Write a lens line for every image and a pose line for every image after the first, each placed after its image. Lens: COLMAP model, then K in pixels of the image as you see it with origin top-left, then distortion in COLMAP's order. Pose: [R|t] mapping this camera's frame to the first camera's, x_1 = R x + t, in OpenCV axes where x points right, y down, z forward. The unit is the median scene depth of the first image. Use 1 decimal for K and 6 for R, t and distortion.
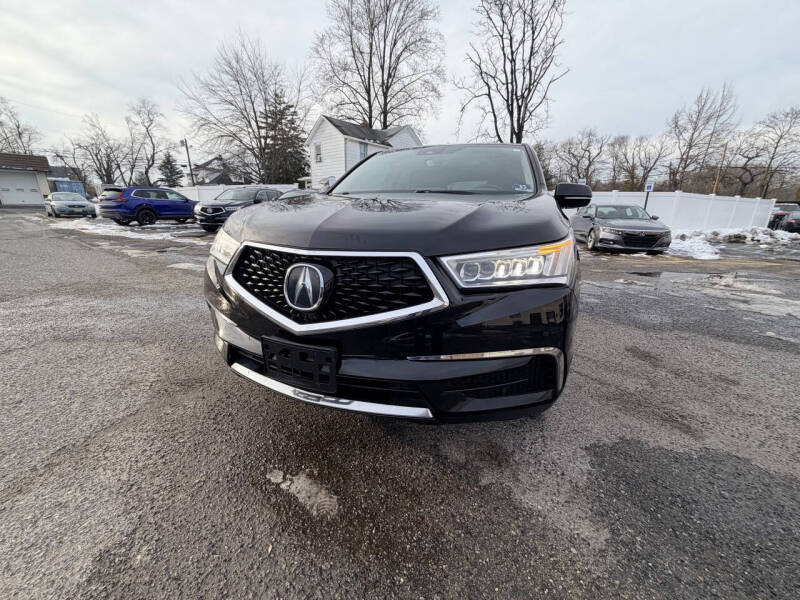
lens RADIAL K [[318.7, 0, 398.7], [0, 318.7, 297.4], [0, 0, 1]] dist [-0.000195, 0.000197]
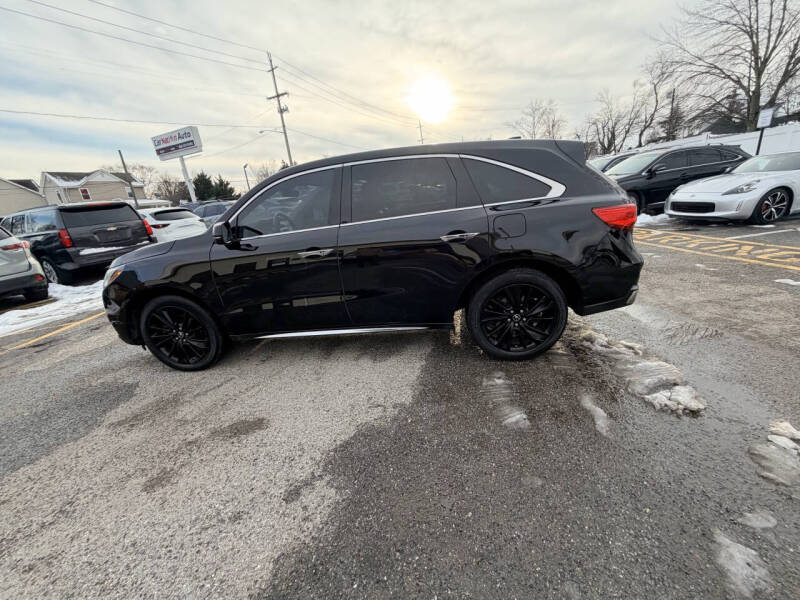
lens RADIAL K [[318.7, 0, 398.7], [0, 318.7, 297.4], [0, 0, 1]] dist [-0.000195, 0.000197]
pose [[0.264552, 0.254555, -0.930169, 0.157425], [-0.149824, 0.963671, 0.221111, -0.039246], [0.952662, 0.080866, 0.293080, 0.113248]]
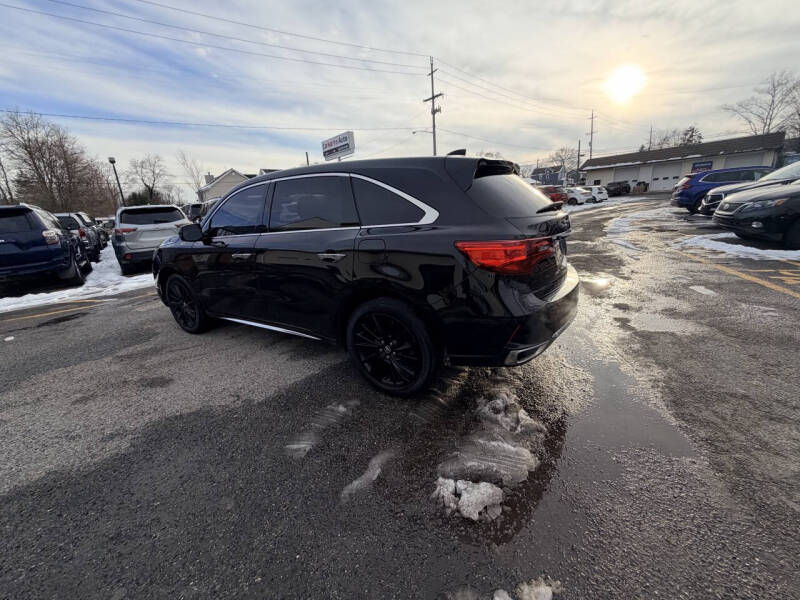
lens RADIAL K [[318.7, 0, 398.7], [0, 318.7, 297.4], [0, 0, 1]] dist [-0.000195, 0.000197]
pose [[-0.178313, 0.269569, -0.946328, 0.158875], [-0.202601, 0.931076, 0.303399, -0.059298], [0.962890, 0.245827, -0.111408, 0.187567]]
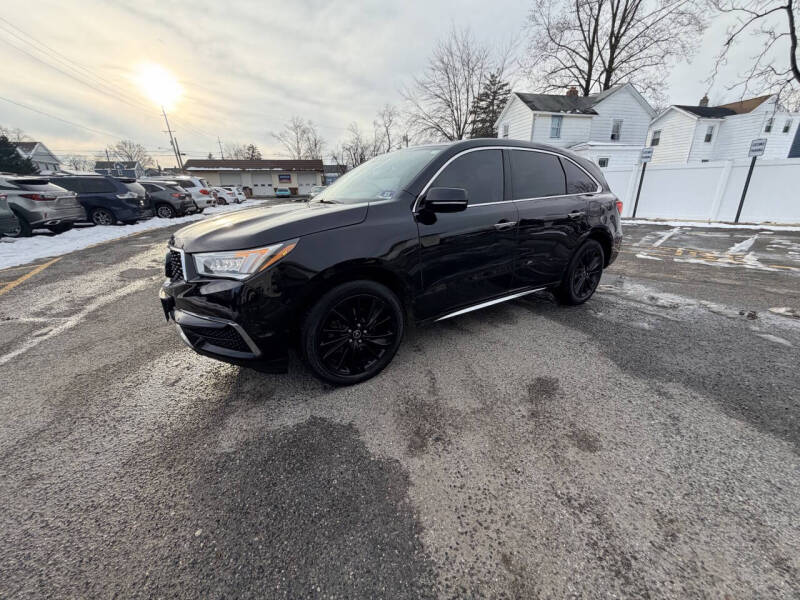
lens RADIAL K [[317.1, 0, 400.0], [0, 317.1, 300.0], [0, 0, 1]] dist [0.000513, -0.000265]
pose [[0.819454, 0.159238, -0.550580, 0.089089], [-0.125032, 0.987160, 0.099413, -0.008529], [0.559341, -0.012624, 0.828842, 0.010238]]
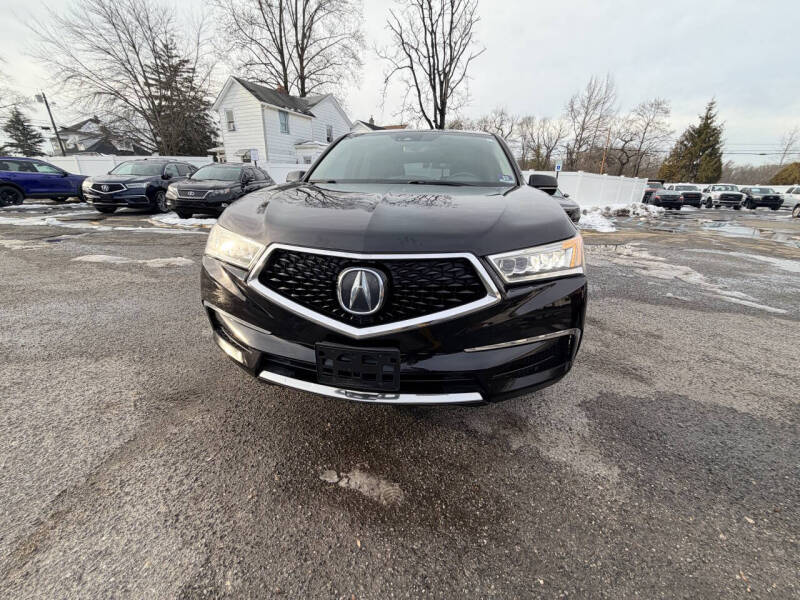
lens RADIAL K [[318.7, 0, 398.7], [0, 318.7, 297.4], [0, 0, 1]] dist [-0.000195, 0.000197]
pose [[0.974383, -0.071146, 0.213345, -0.018606], [0.055698, 0.995430, 0.077568, -0.003944], [-0.217889, -0.063698, 0.973893, -0.000067]]
